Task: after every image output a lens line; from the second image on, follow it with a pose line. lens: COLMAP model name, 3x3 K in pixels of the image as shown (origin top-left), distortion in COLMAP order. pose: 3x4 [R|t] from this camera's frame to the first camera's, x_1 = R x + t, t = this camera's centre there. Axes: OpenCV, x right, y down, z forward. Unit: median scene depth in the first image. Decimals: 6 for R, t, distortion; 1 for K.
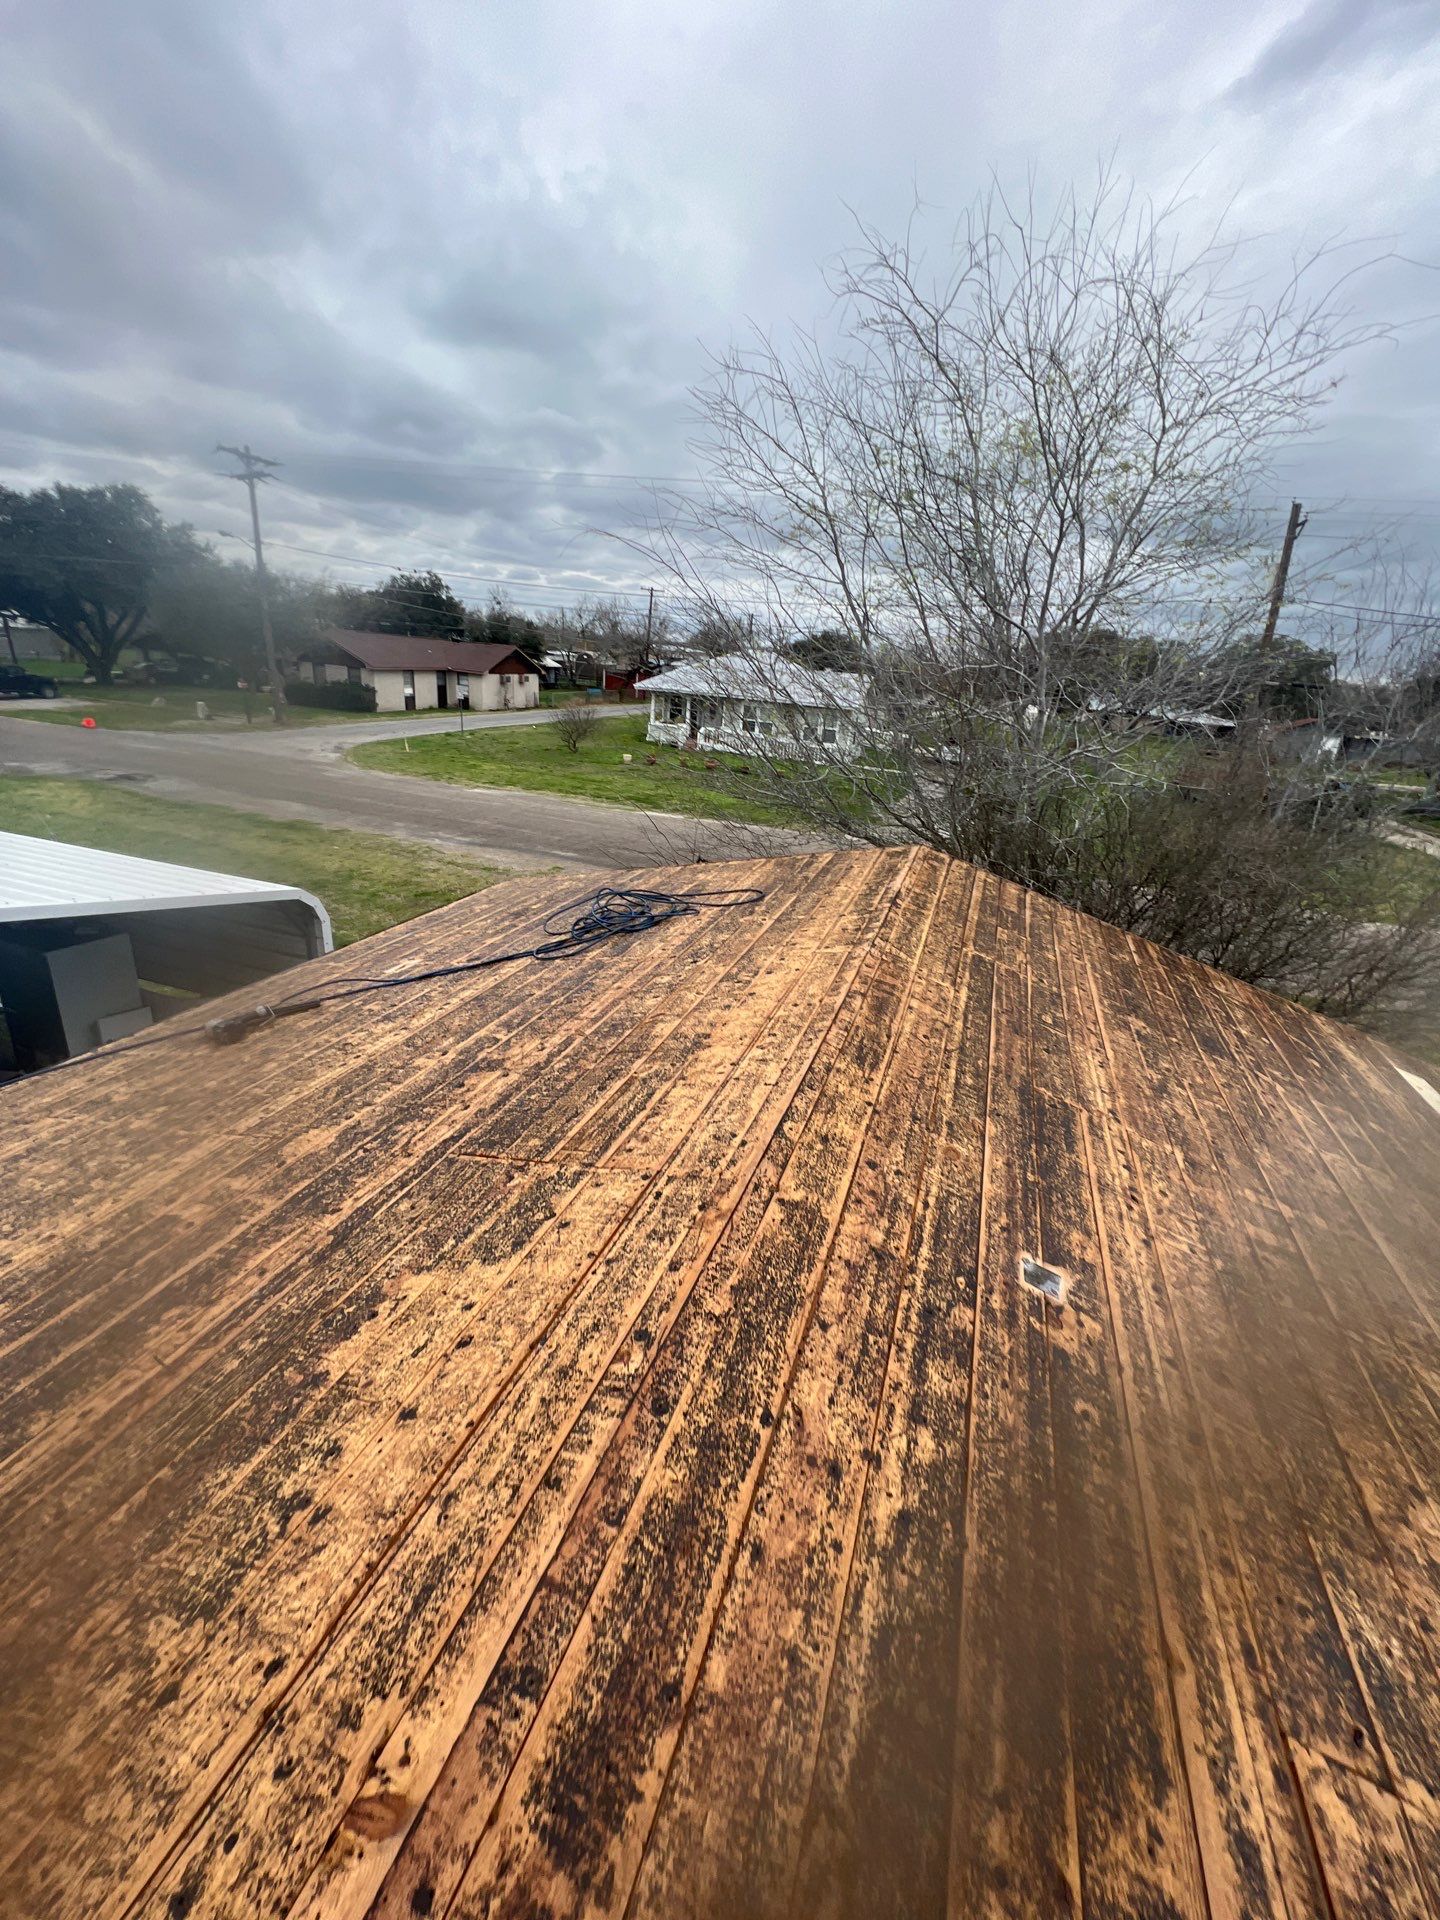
lens RADIAL K [[766.8, 0, 725.6], [0, 766.8, 953.3], [0, 0, 1]] dist [-0.003457, 0.000886]
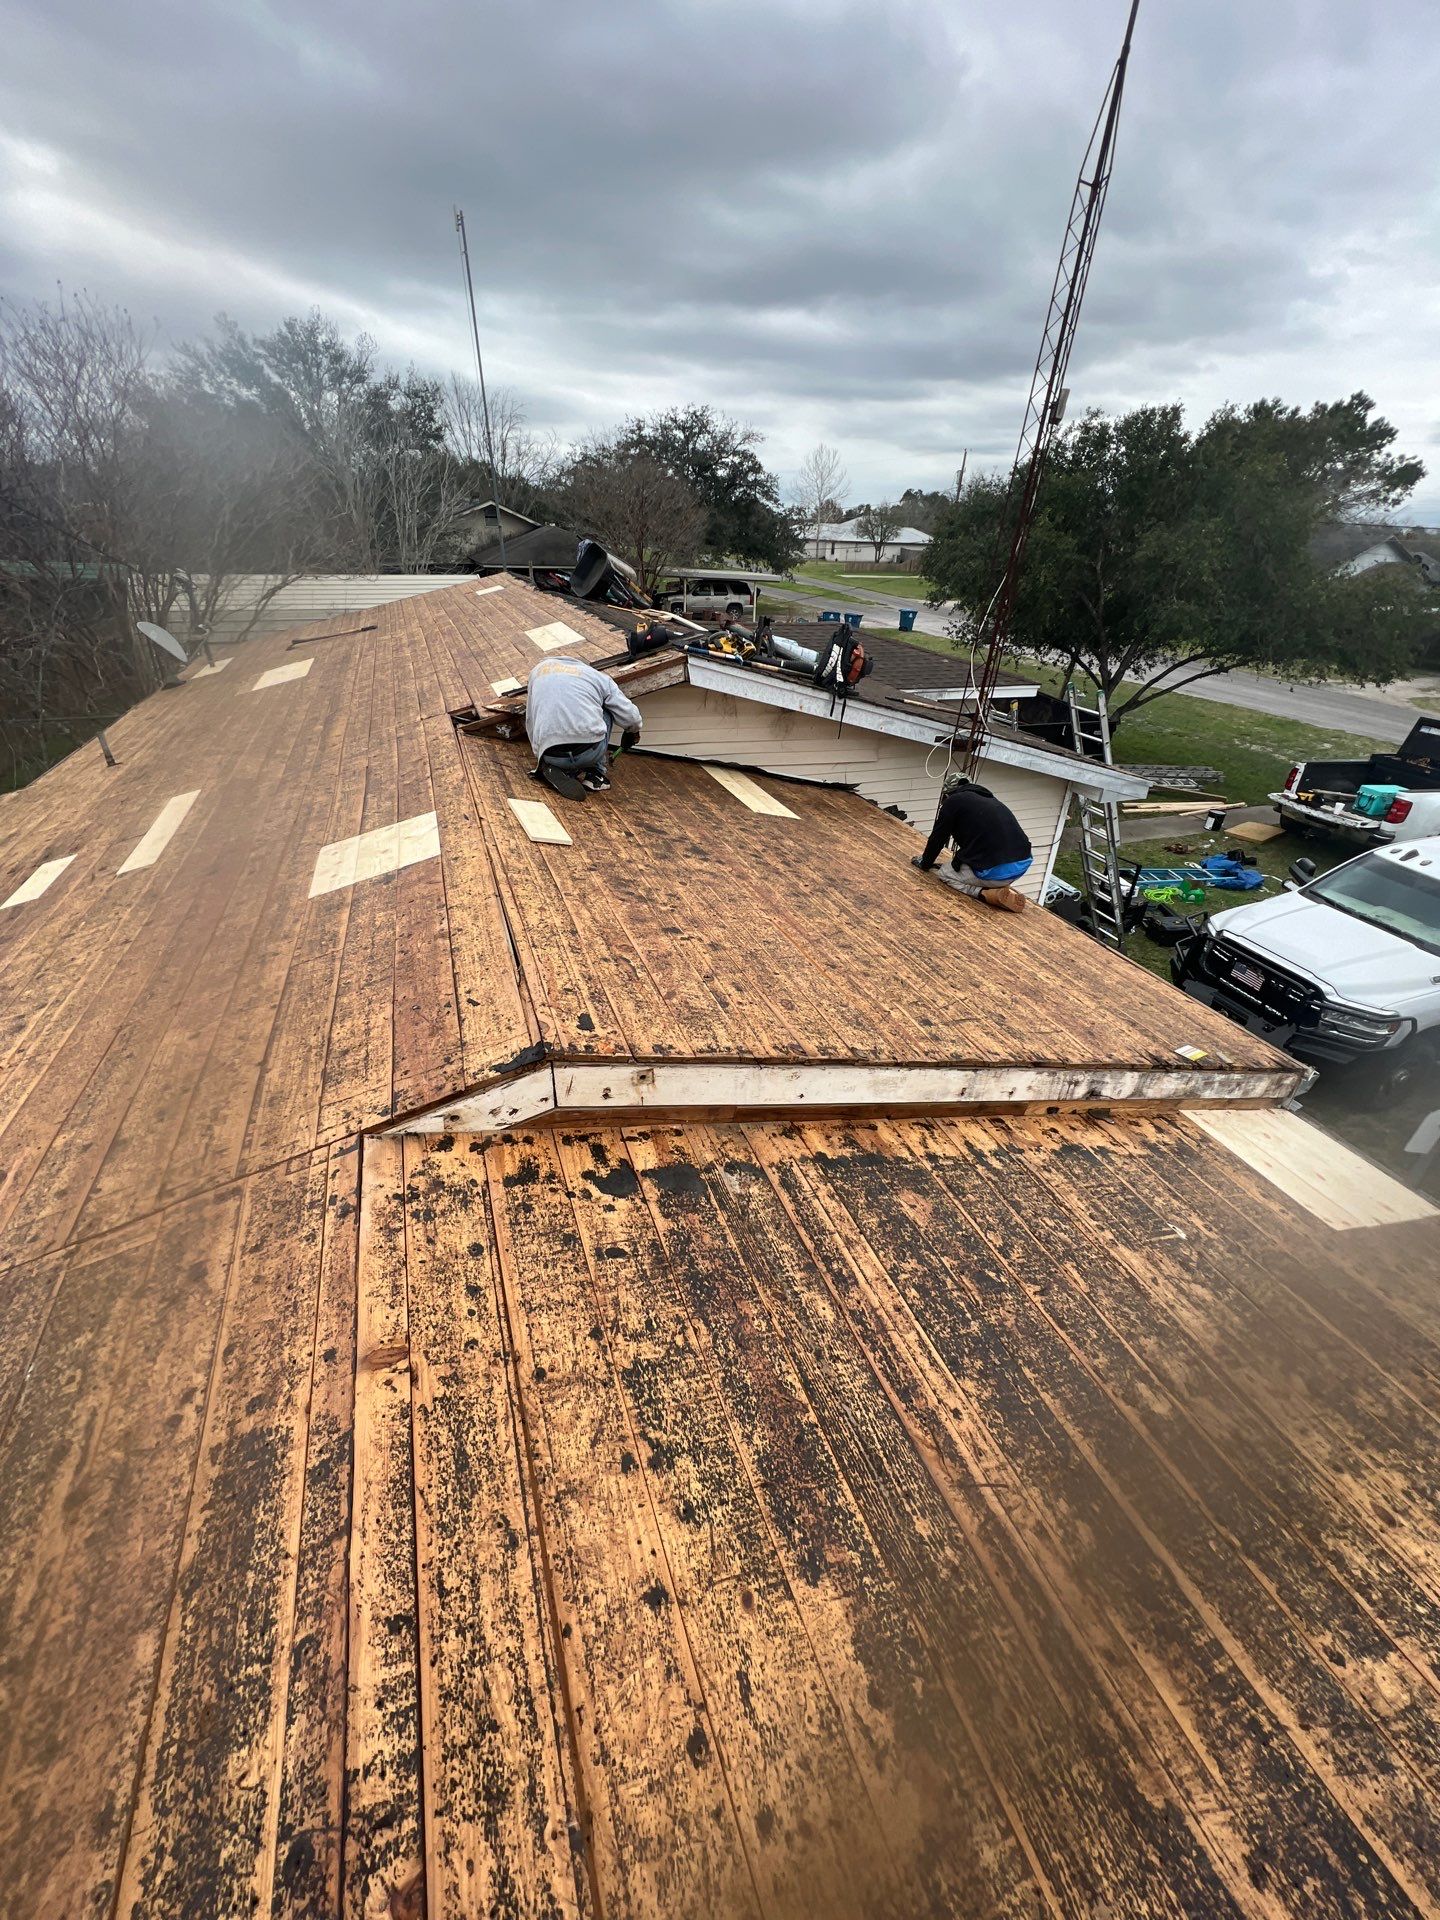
lens RADIAL K [[766.8, 0, 725.6], [0, 766.8, 953.3], [0, 0, 1]] dist [-0.003457, 0.000886]
pose [[-0.755952, 0.218997, -0.616909, -0.130261], [-0.328465, 0.688275, 0.646829, -0.435181], [0.566257, 0.691605, -0.448370, 0.996550]]
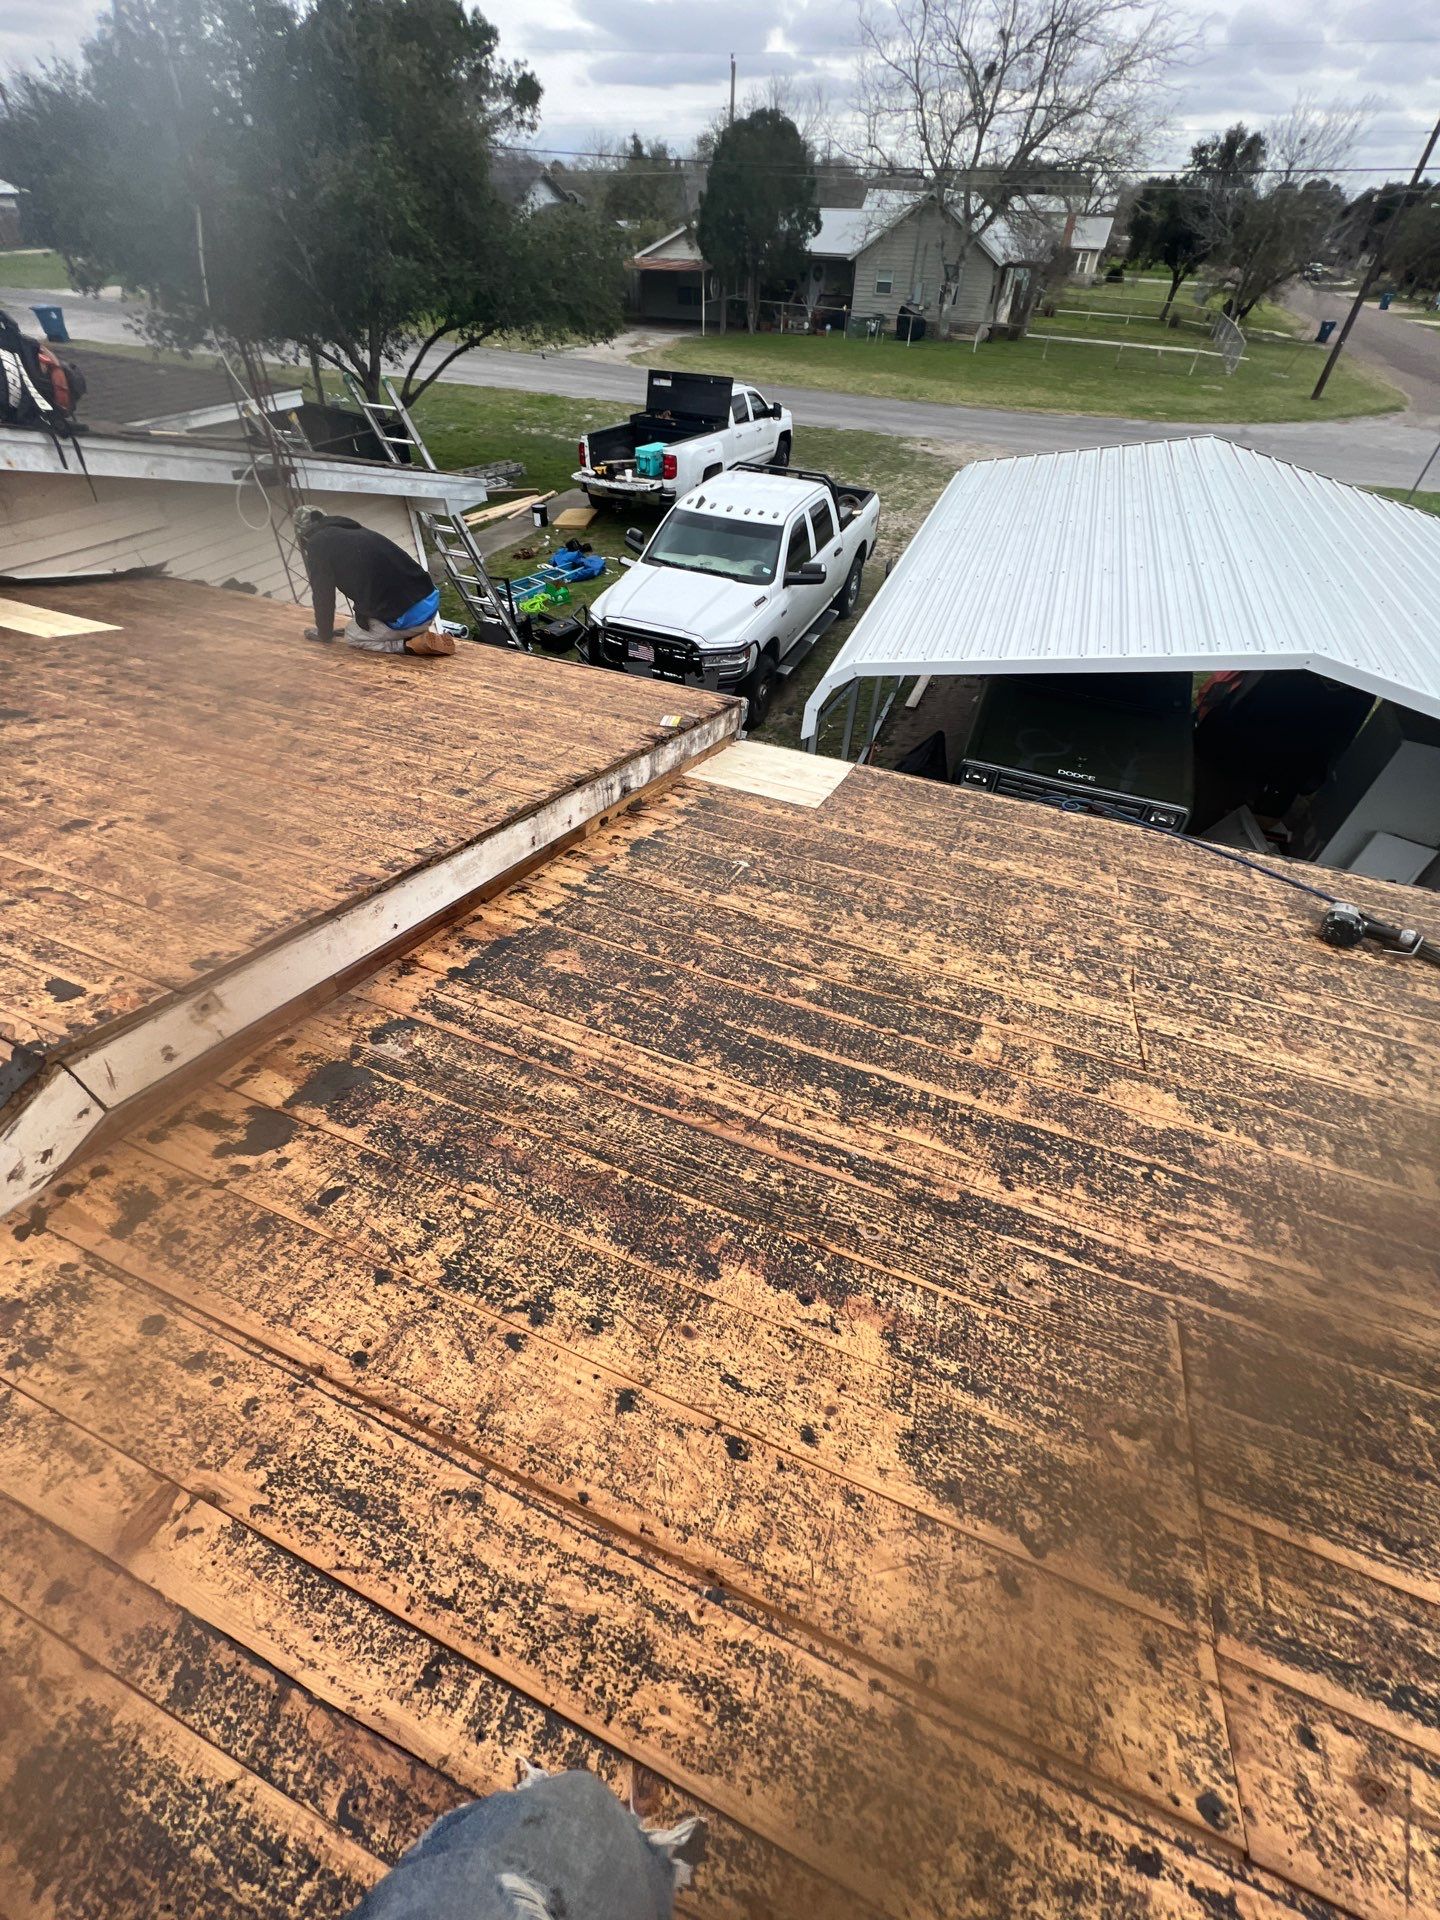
lens RADIAL K [[766.8, 0, 725.6], [0, 766.8, 953.3], [0, 0, 1]] dist [-0.003457, 0.000886]
pose [[-0.042042, 0.638707, -0.768300, -0.111949], [-0.391743, 0.696868, 0.600760, -0.255827], [0.919114, 0.326233, 0.220911, 0.819021]]
